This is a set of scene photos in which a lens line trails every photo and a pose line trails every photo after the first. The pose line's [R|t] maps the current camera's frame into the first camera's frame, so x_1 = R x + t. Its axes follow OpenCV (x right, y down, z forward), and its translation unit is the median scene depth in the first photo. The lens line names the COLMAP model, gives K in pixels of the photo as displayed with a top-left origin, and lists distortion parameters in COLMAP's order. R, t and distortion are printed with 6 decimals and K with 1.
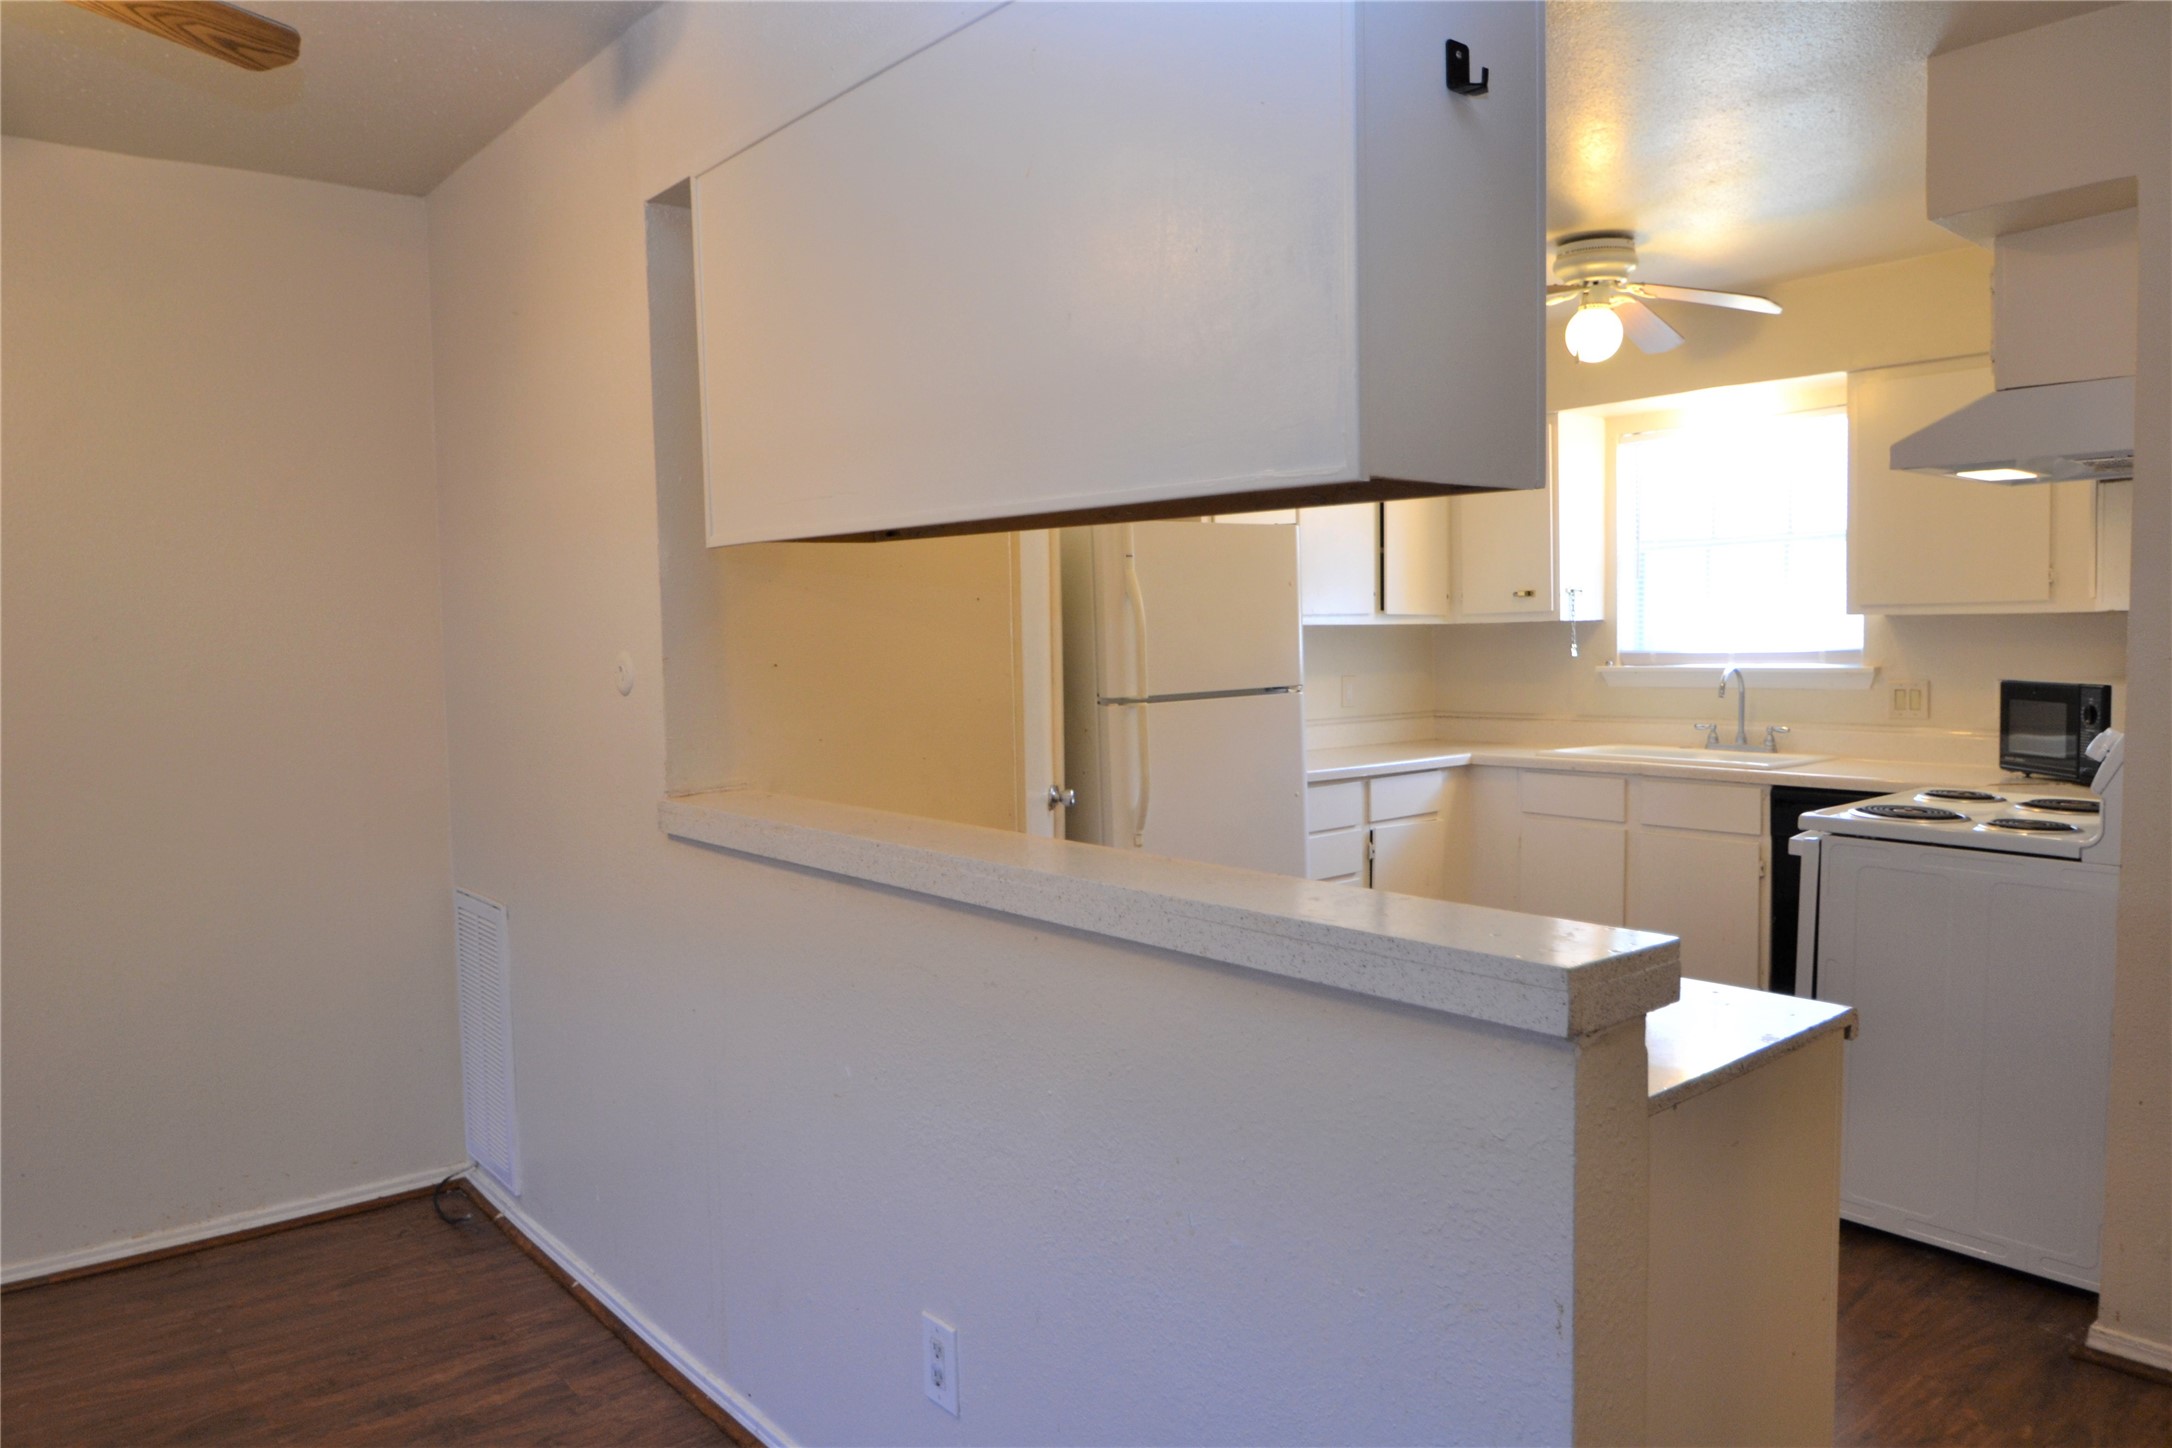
lens RADIAL K [[1429.2, 0, 1086.0], [0, 1429.2, 724.0], [0, 0, 1]] dist [-0.051739, 0.020856]
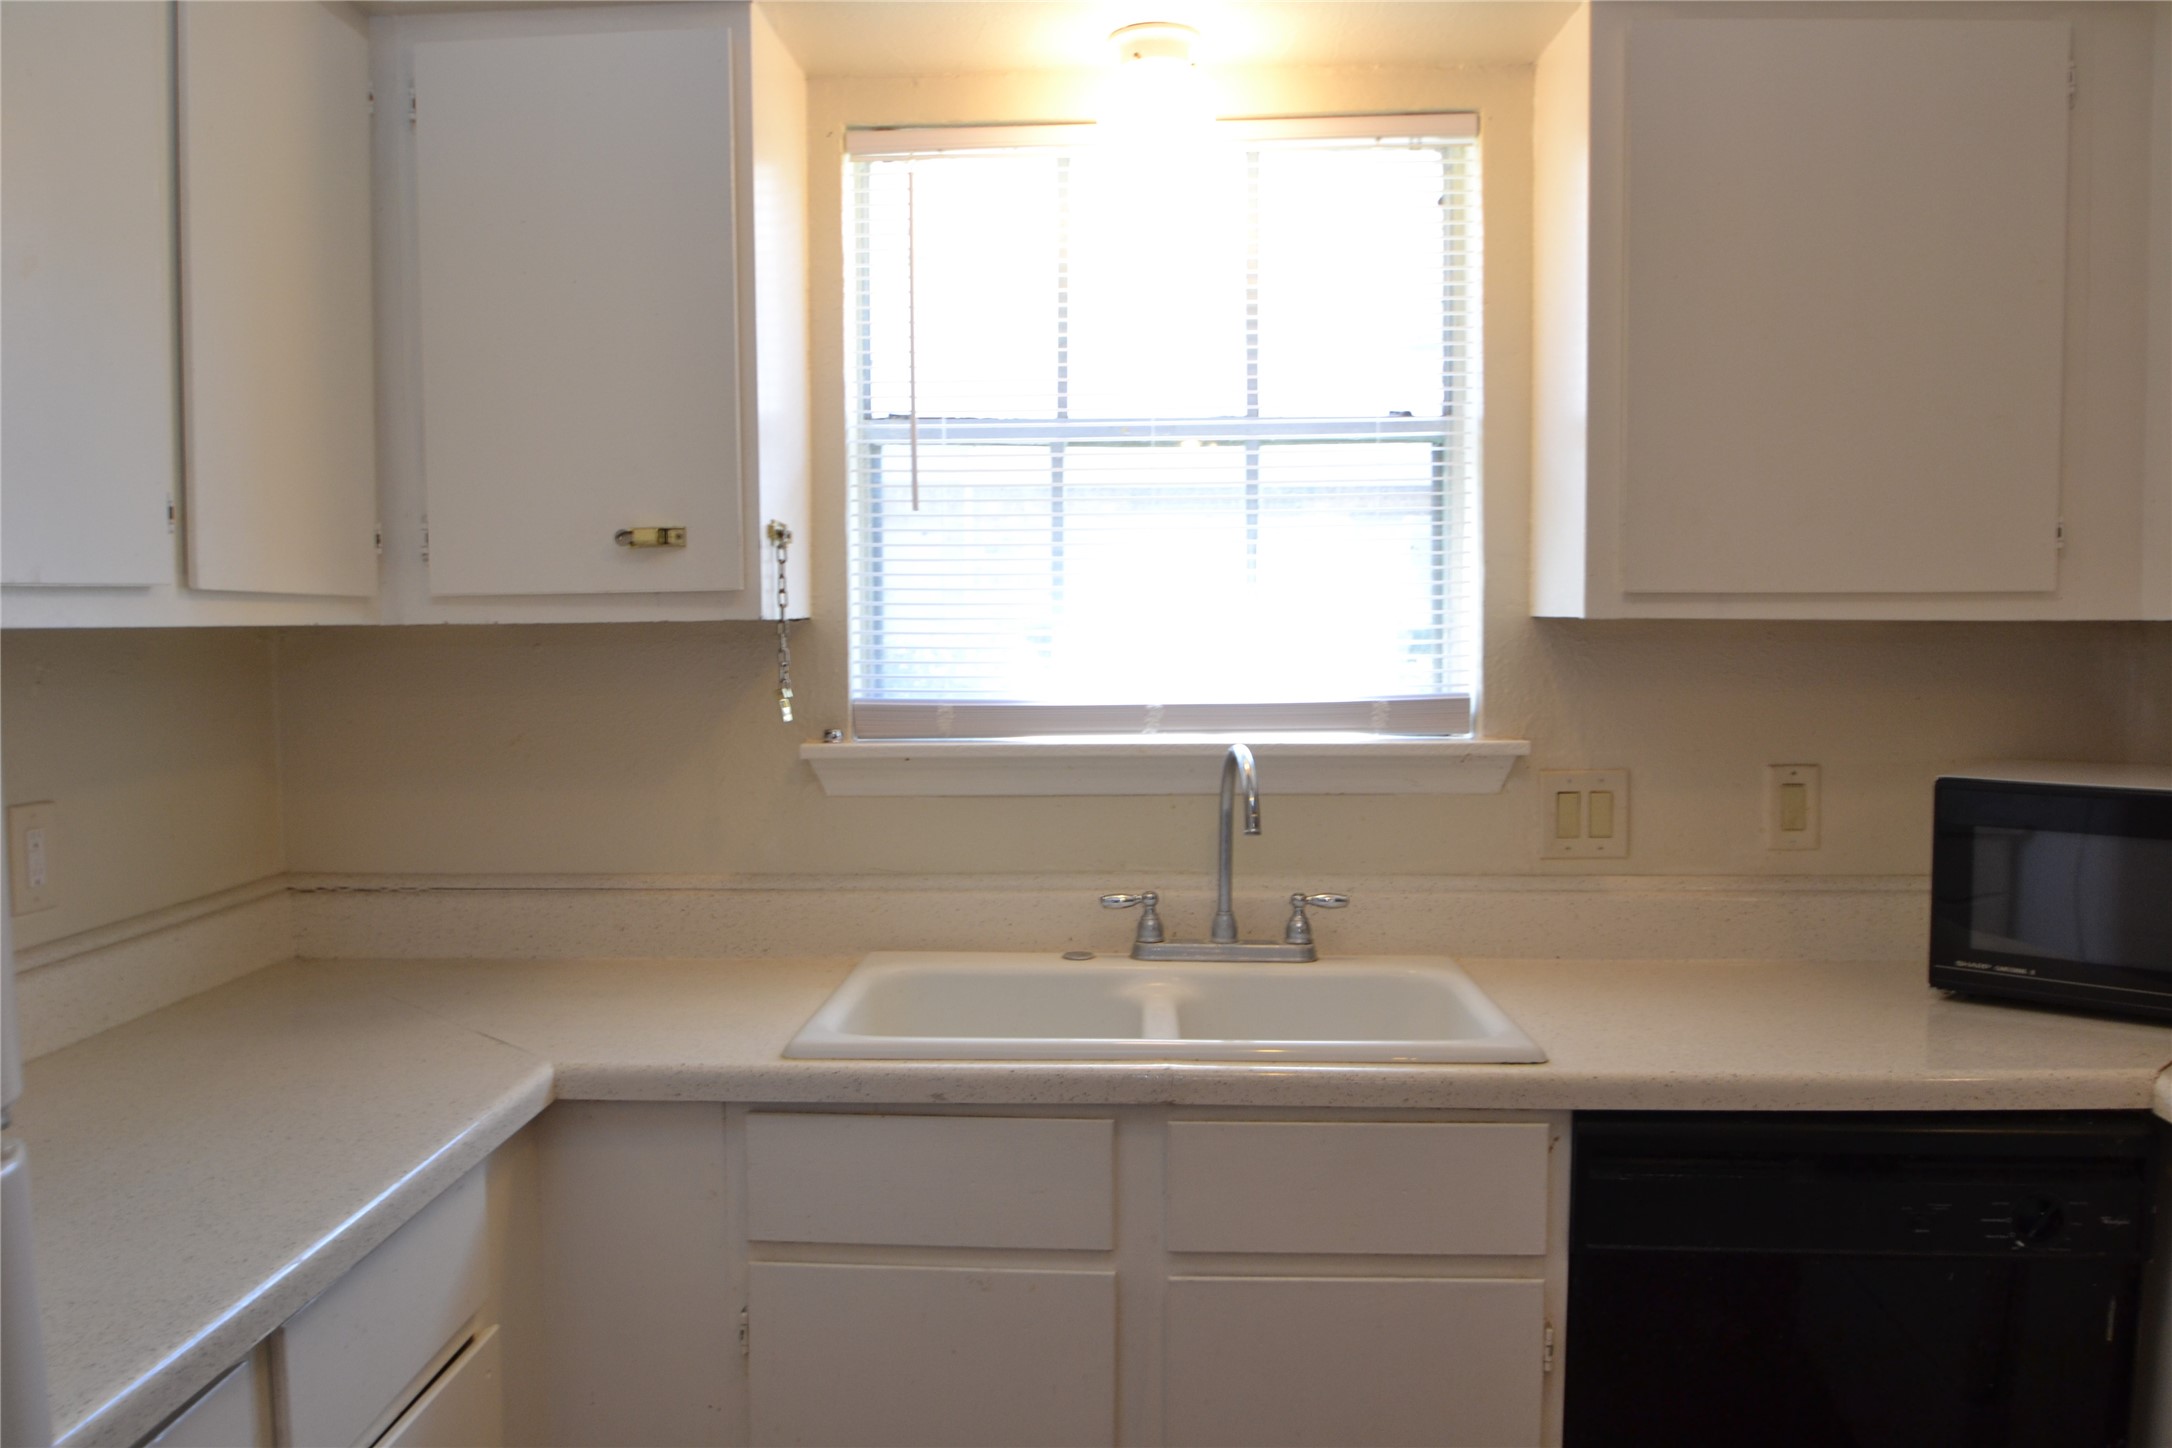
lens RADIAL K [[1697.1, 0, 1086.0], [0, 1697.1, 724.0], [0, 0, 1]] dist [-0.053982, -0.001189]
pose [[0.672442, -0.036793, 0.739235, 0.094516], [0.038742, 0.999144, 0.014488, -0.055754], [-0.739135, 0.018897, 0.673292, 0.732899]]
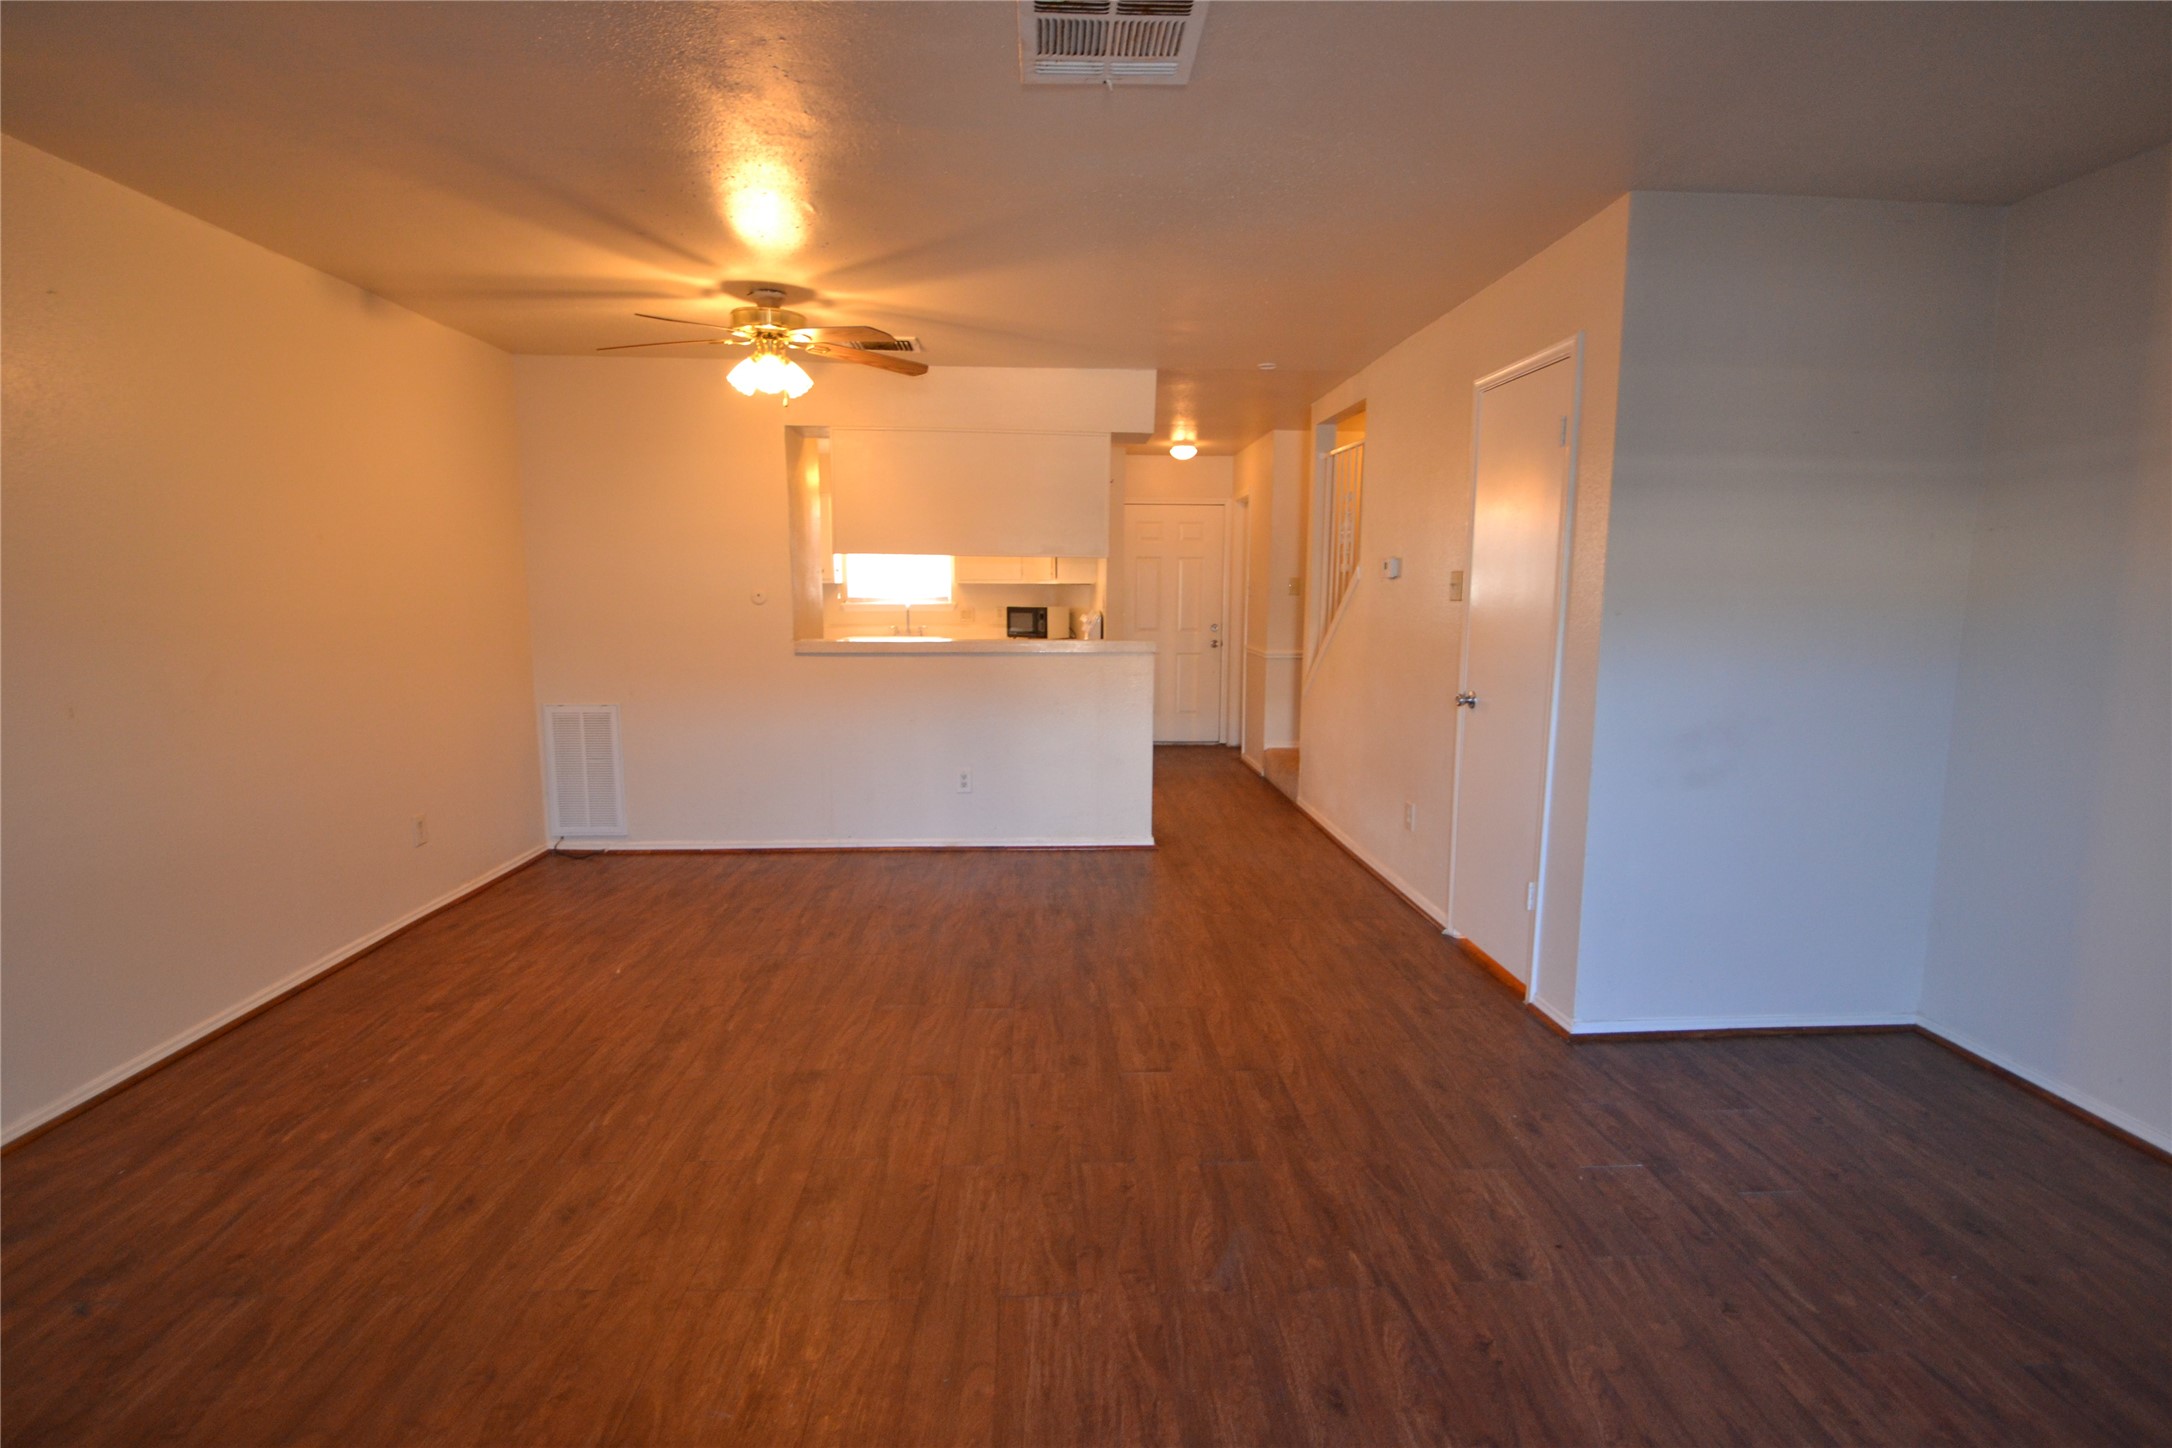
lens RADIAL K [[1024.0, 0, 1084.7], [0, 1024.0, 722.0], [0, 0, 1]] dist [0.006561, -0.014919]
pose [[0.599393, -0.084936, 0.795936, -0.836694], [0.036850, 0.996228, 0.078559, 0.039636], [-0.799606, -0.017757, 0.600262, -0.356929]]
